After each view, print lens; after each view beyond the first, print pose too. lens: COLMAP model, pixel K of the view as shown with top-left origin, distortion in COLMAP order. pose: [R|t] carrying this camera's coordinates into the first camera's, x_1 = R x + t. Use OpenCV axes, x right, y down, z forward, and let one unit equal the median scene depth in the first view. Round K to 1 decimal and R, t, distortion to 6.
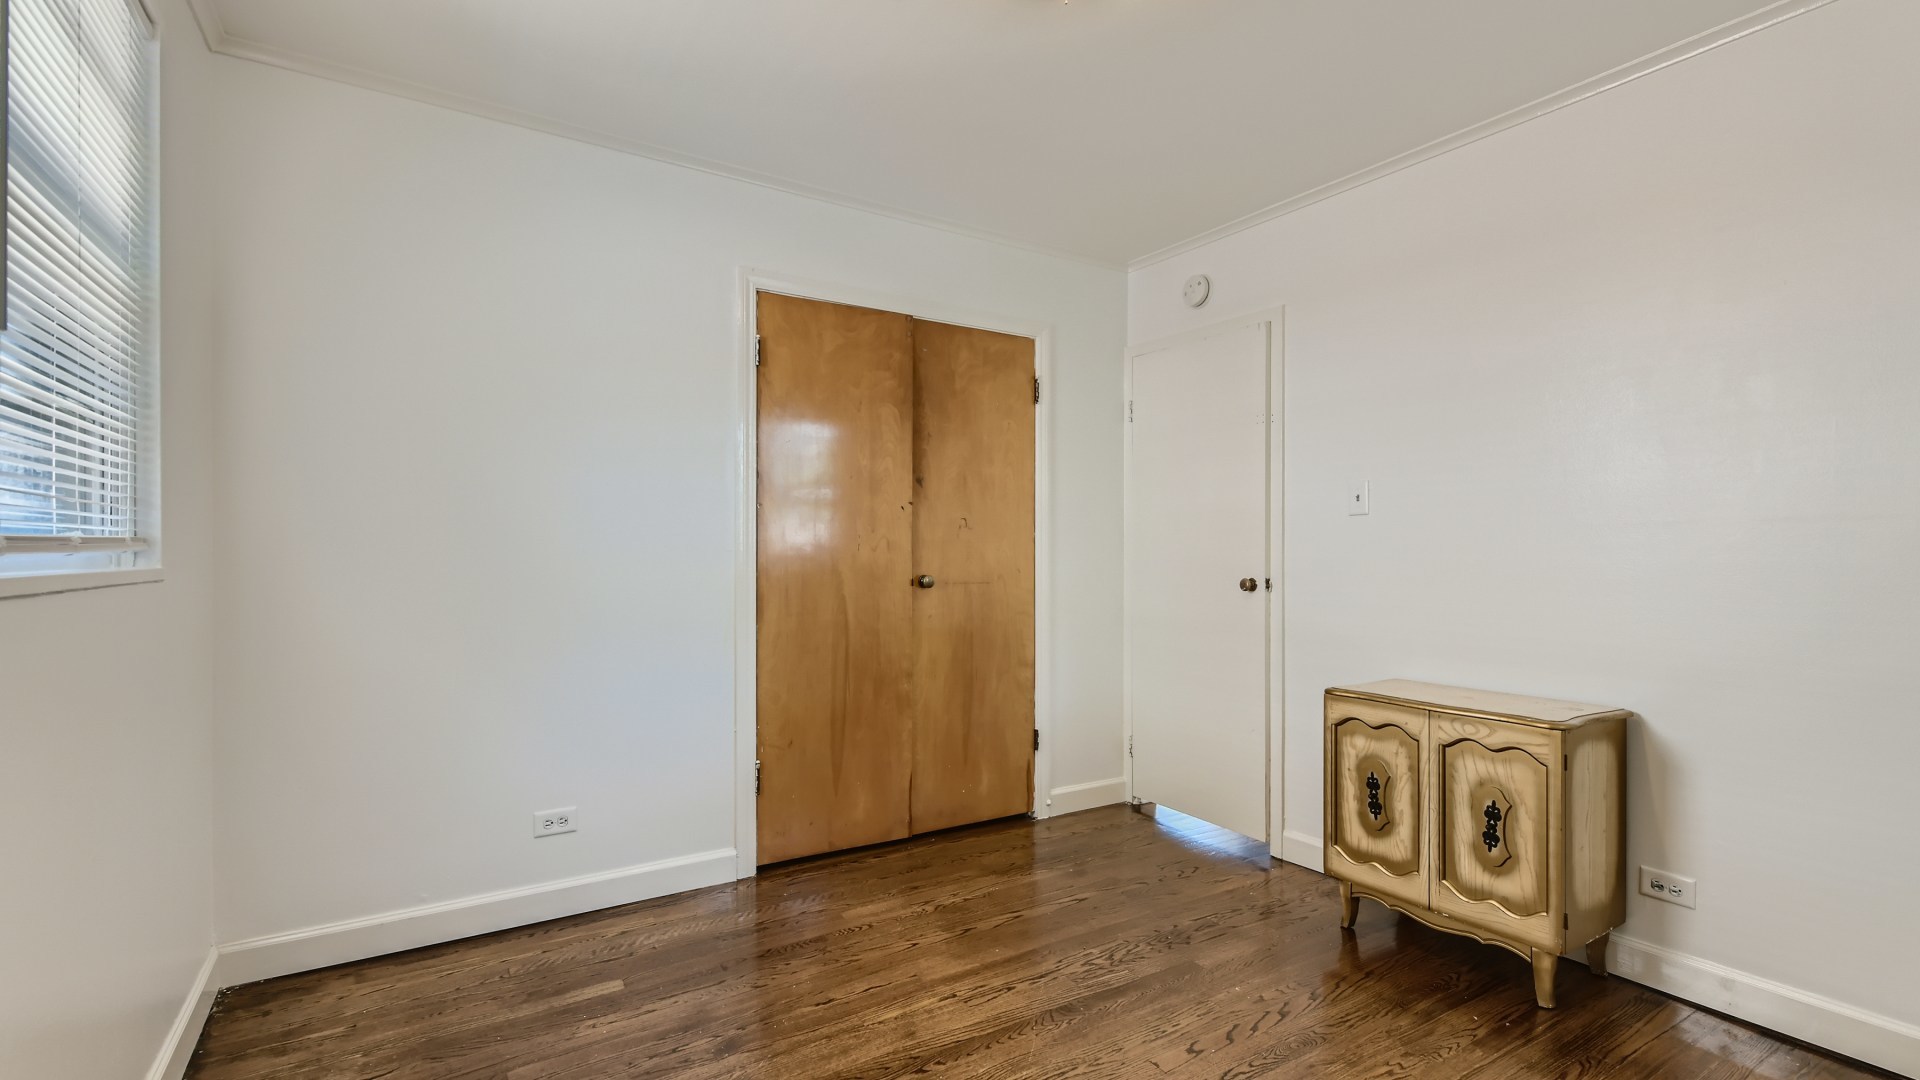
lens RADIAL K [[880.0, 0, 971.6], [0, 880.0, 557.3], [0, 0, 1]] dist [0.025774, -0.013246]
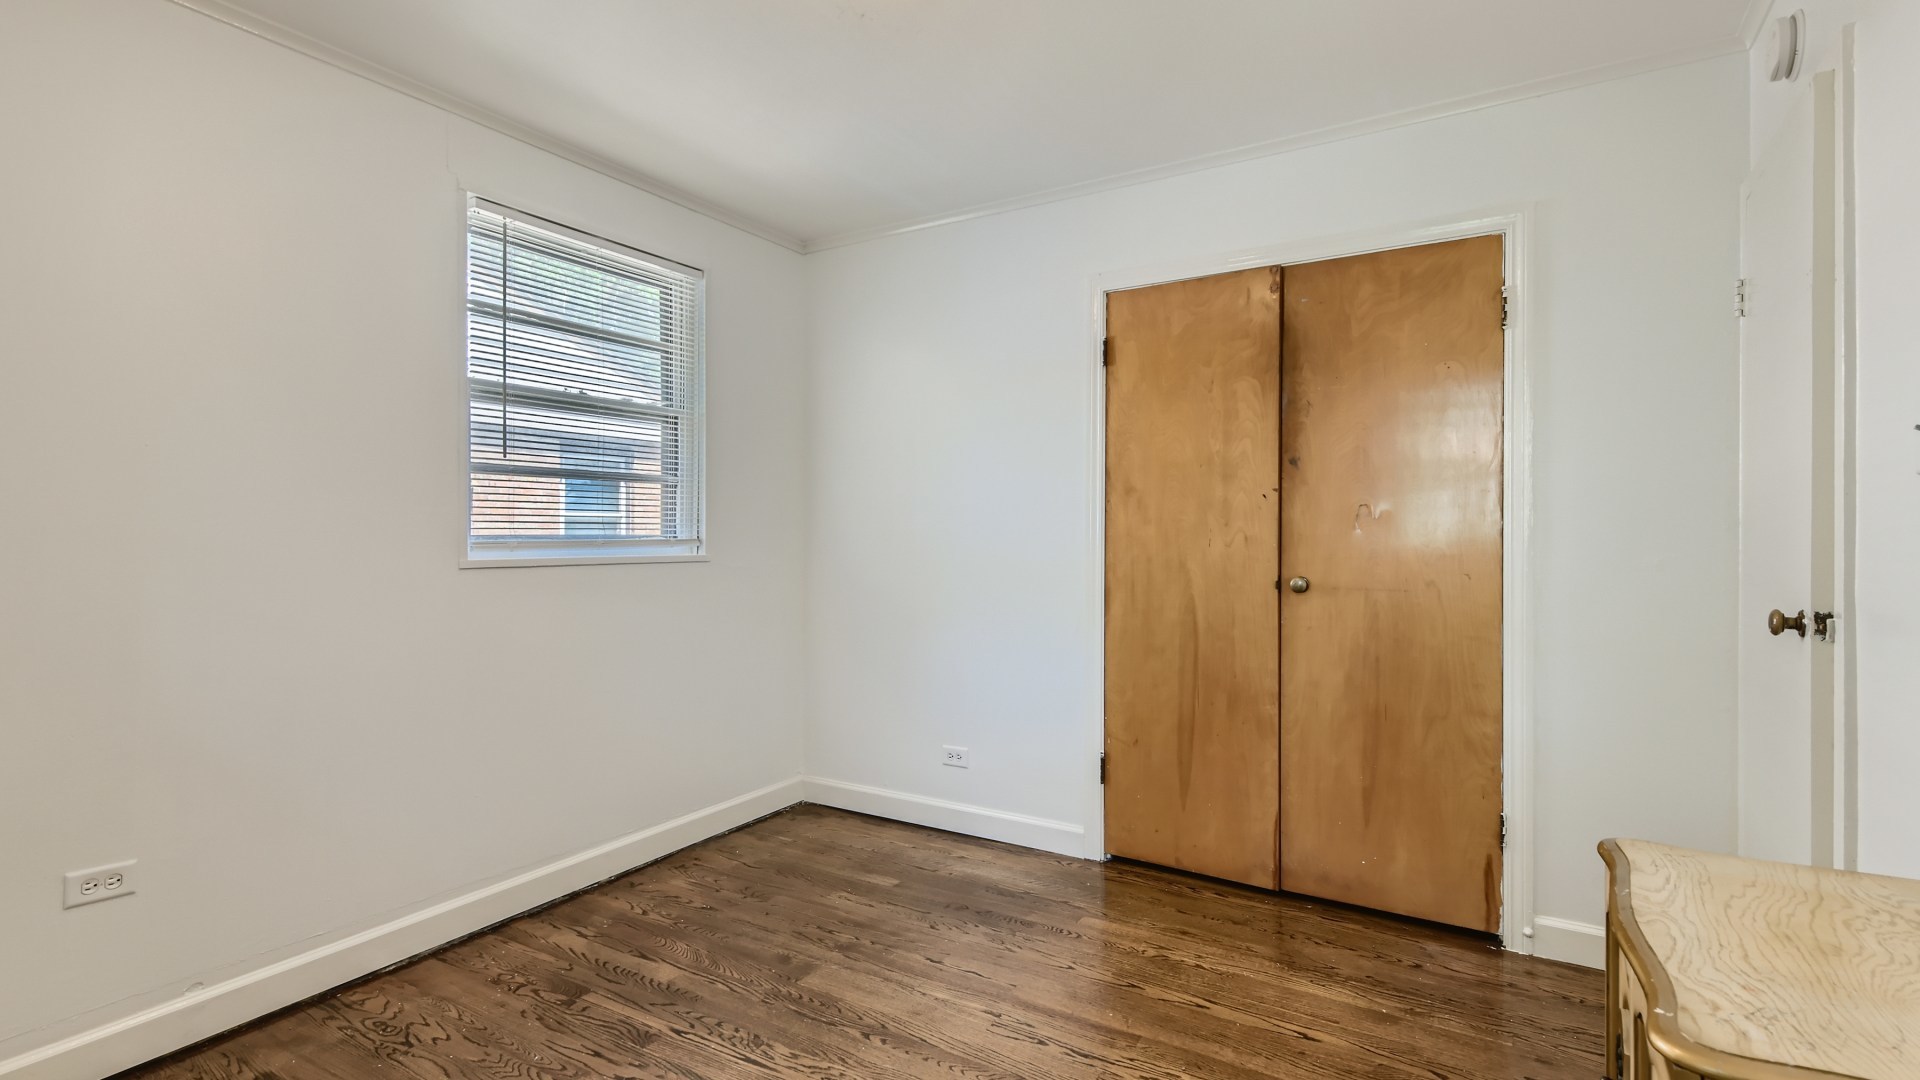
lens RADIAL K [[874.1, 0, 960.0], [0, 874.1, 540.0], [0, 0, 1]] dist [0.025572, -0.013661]
pose [[0.434889, 0.002117, -0.900481, 0.633872], [-0.007220, 0.999973, -0.001136, -0.012493], [0.900455, 0.006995, 0.434893, 0.425344]]
